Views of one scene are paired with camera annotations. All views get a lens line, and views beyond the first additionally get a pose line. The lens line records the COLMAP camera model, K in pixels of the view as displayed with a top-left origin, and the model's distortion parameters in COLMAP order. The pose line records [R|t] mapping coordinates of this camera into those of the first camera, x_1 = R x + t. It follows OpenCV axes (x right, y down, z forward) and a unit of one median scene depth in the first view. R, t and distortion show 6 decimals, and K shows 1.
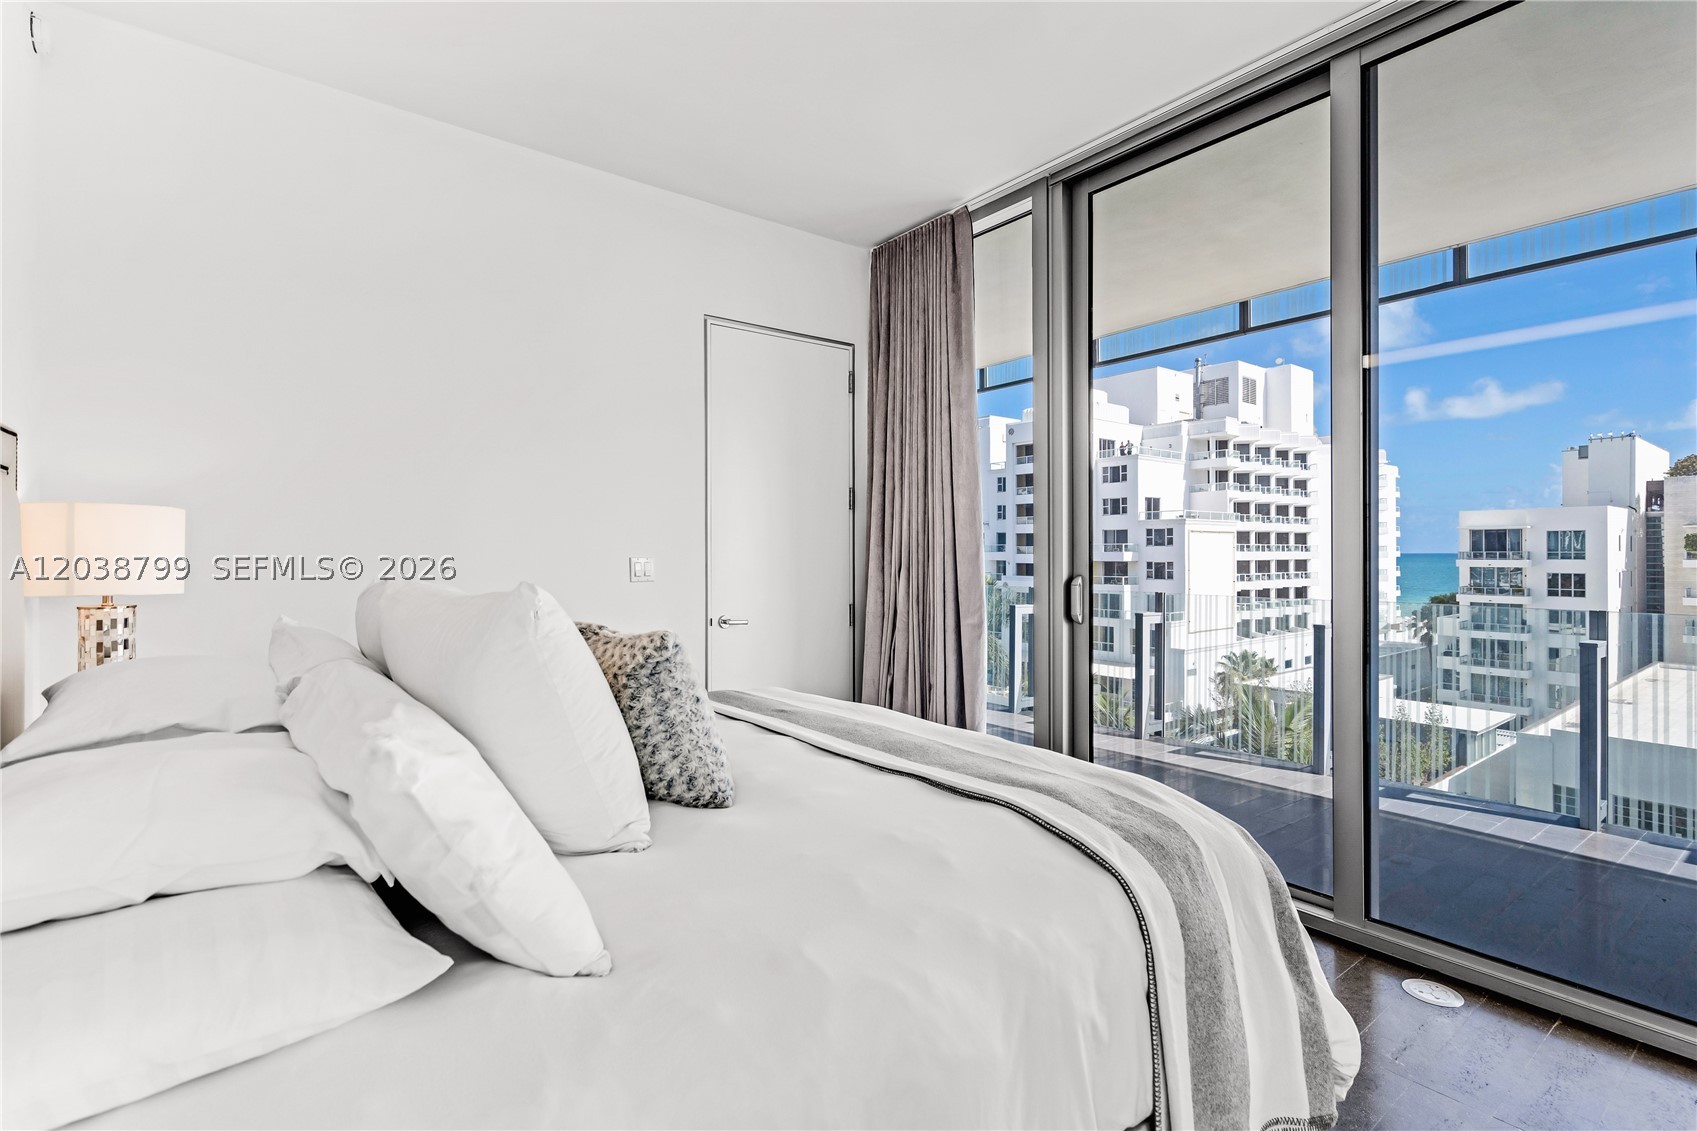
lens RADIAL K [[812.7, 0, 857.4], [0, 812.7, 549.6], [0, 0, 1]] dist [0.000085, 0.000203]
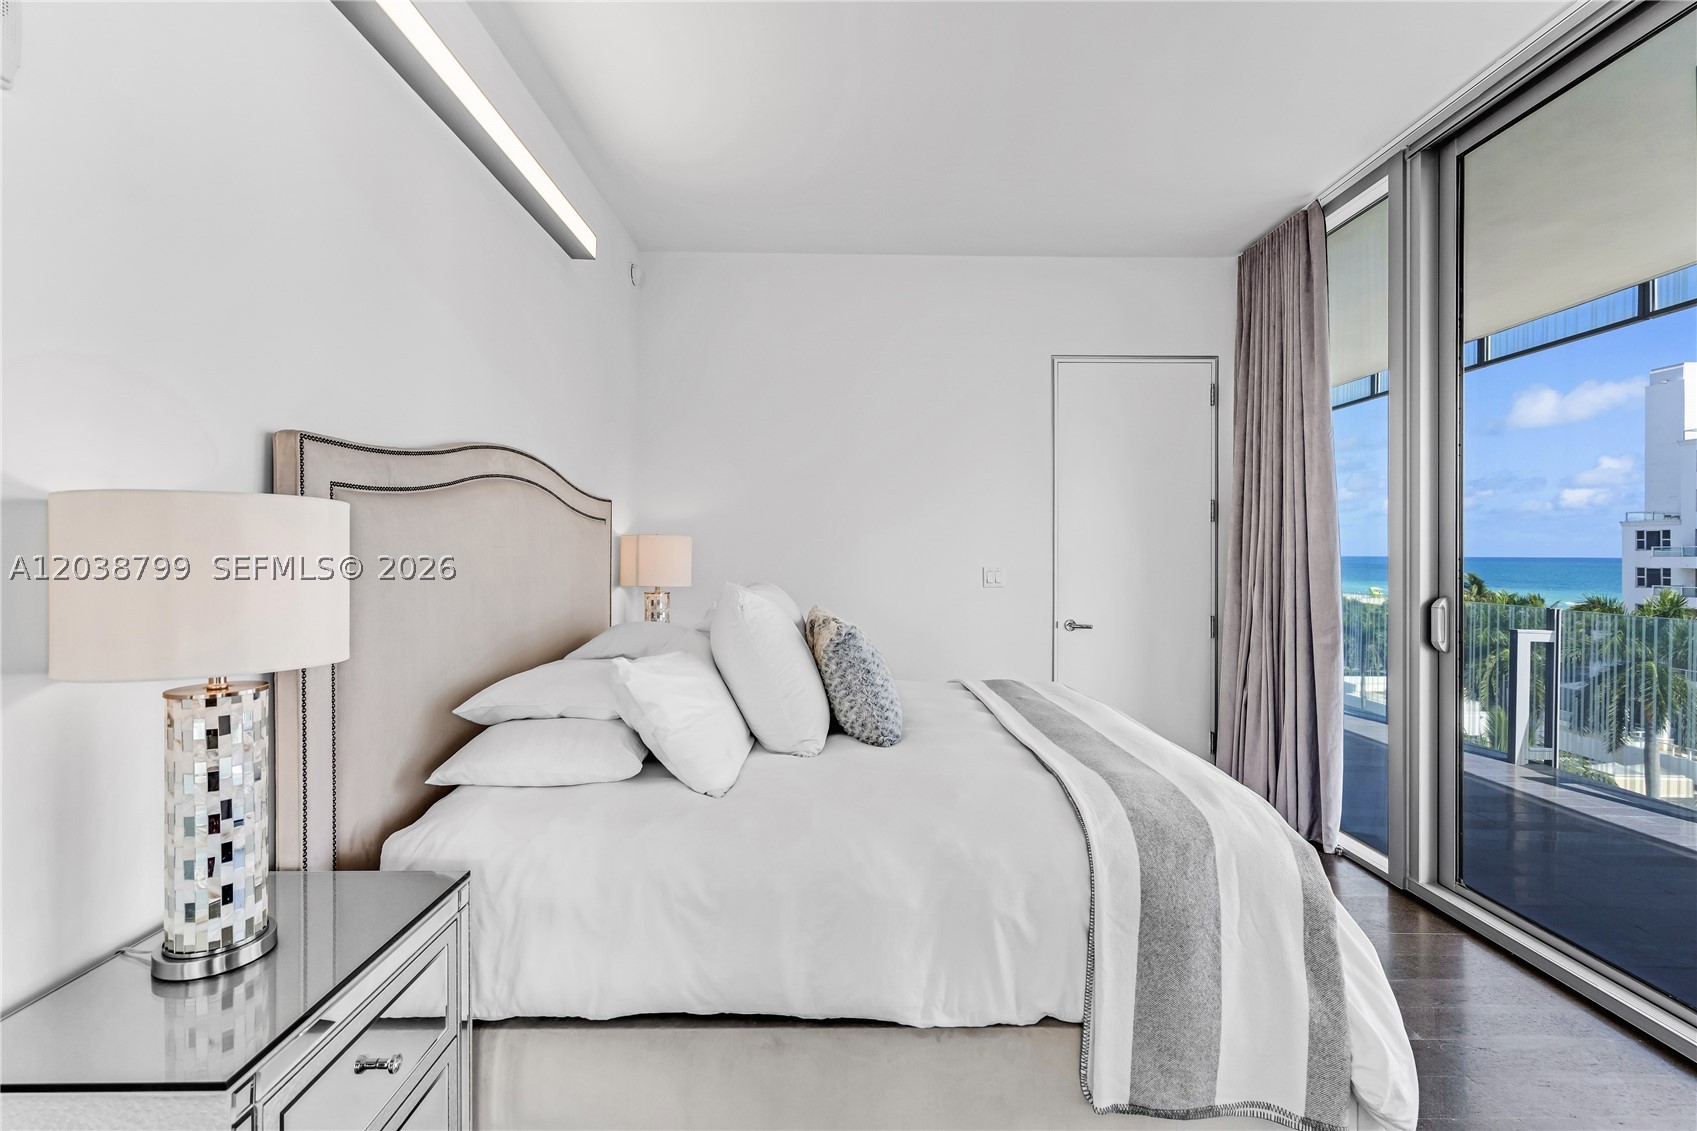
lens RADIAL K [[797.8, 0, 822.4], [0, 797.8, 550.1], [0, 0, 1]] dist [0.001477, 0.000402]
pose [[0.781155, 0.003761, -0.624326, 0.019763], [-0.003760, 0.999992, 0.001320, -0.001180], [0.624326, 0.001316, 0.781163, -0.005885]]
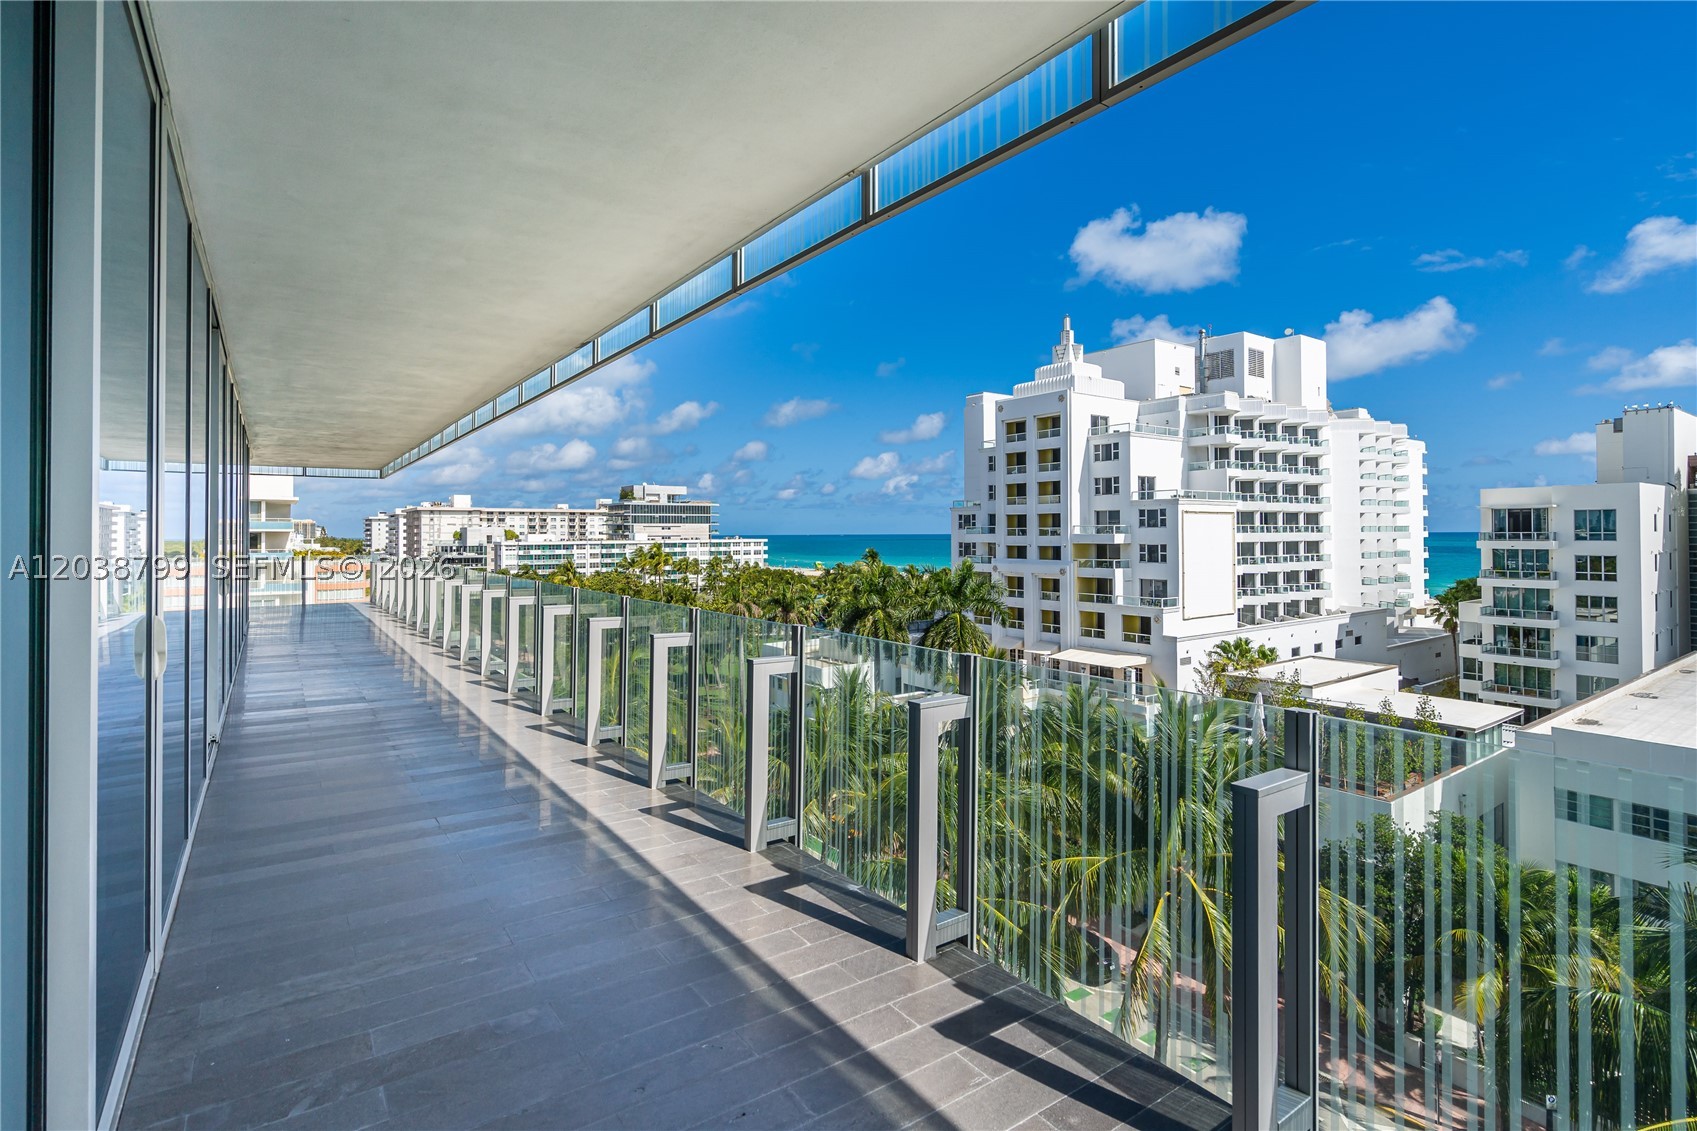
lens RADIAL K [[832.1, 0, 853.0], [0, 832.1, 521.0], [0, 0, 1]] dist [0.001537, 0.000005]
pose [[0.999322, -0.003603, -0.036645, 0.065909], [0.003208, 0.999936, -0.010844, -0.003001], [0.036682, 0.010719, 0.999270, 0.018275]]
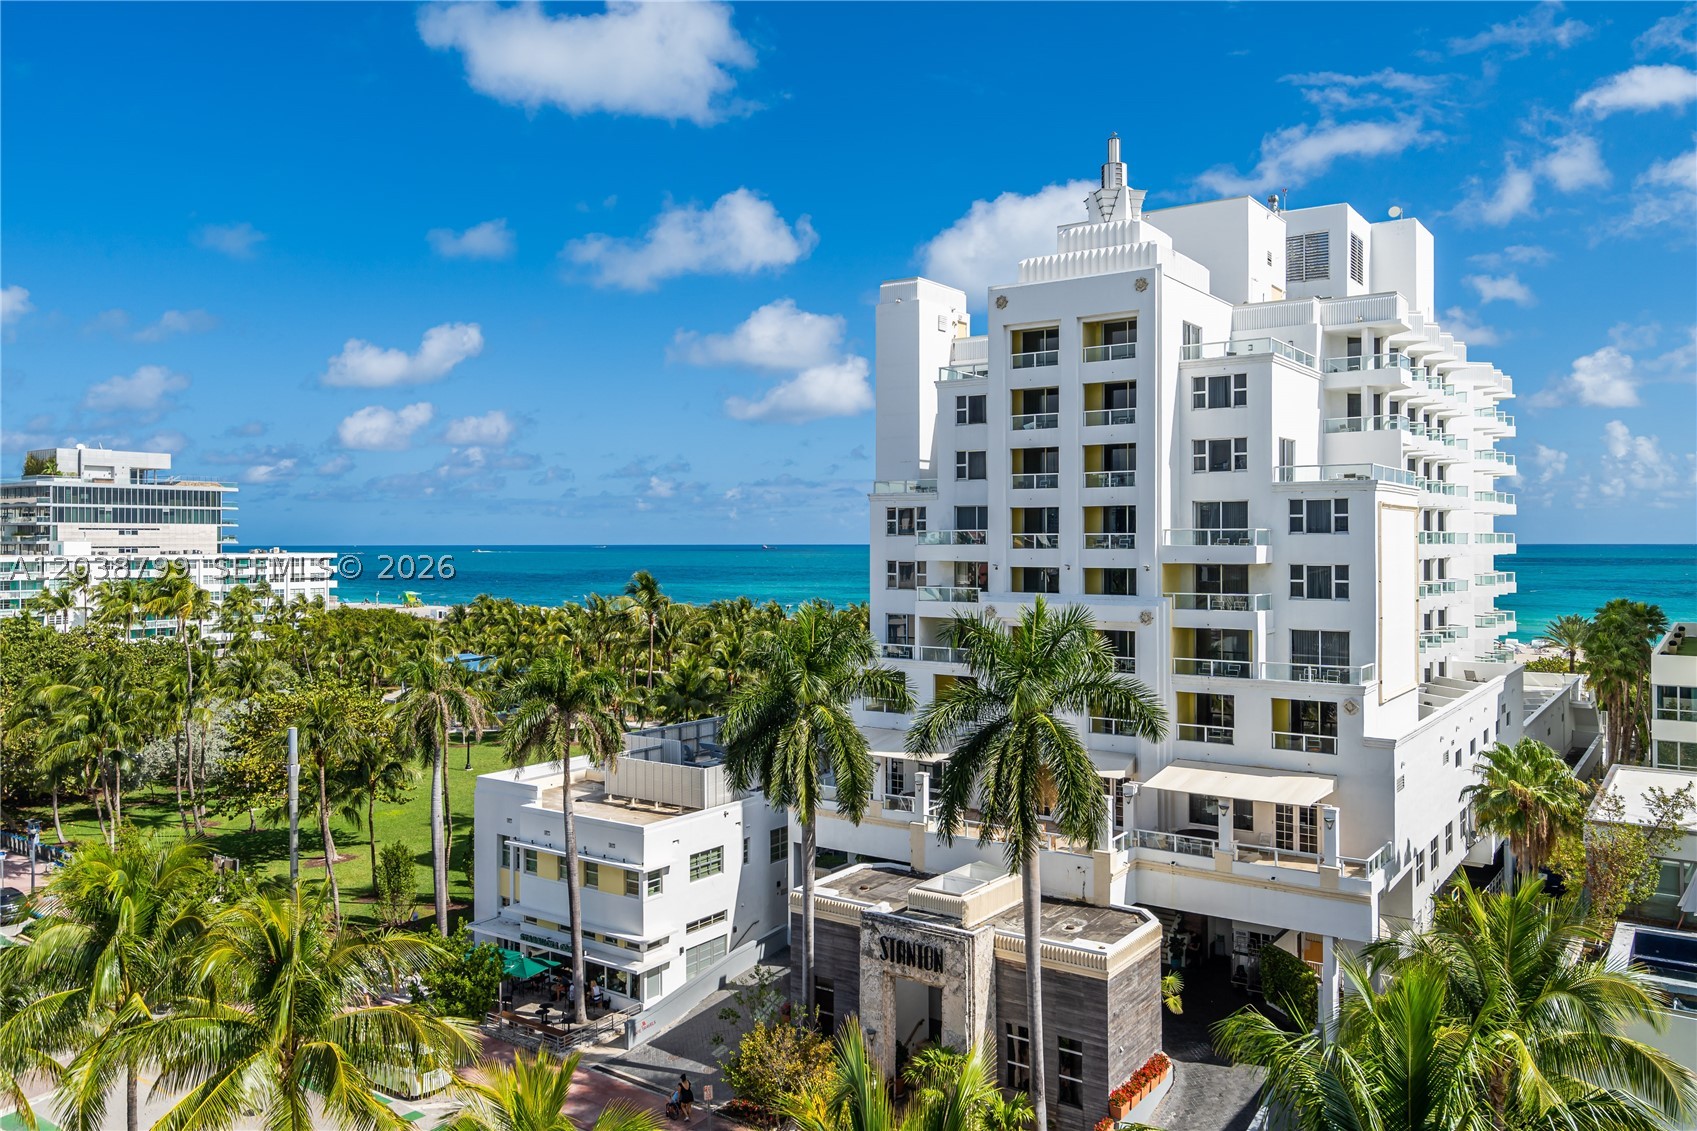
lens RADIAL K [[1261.5, 0, 845.8], [0, 1261.5, 538.0], [0, 0, 1]] dist [0.007226, 0.001267]
pose [[0.956568, 0.002187, 0.291502, -0.160968], [-0.001997, 0.999998, -0.000951, -0.000433], [-0.291503, 0.000327, 0.956570, 0.376288]]
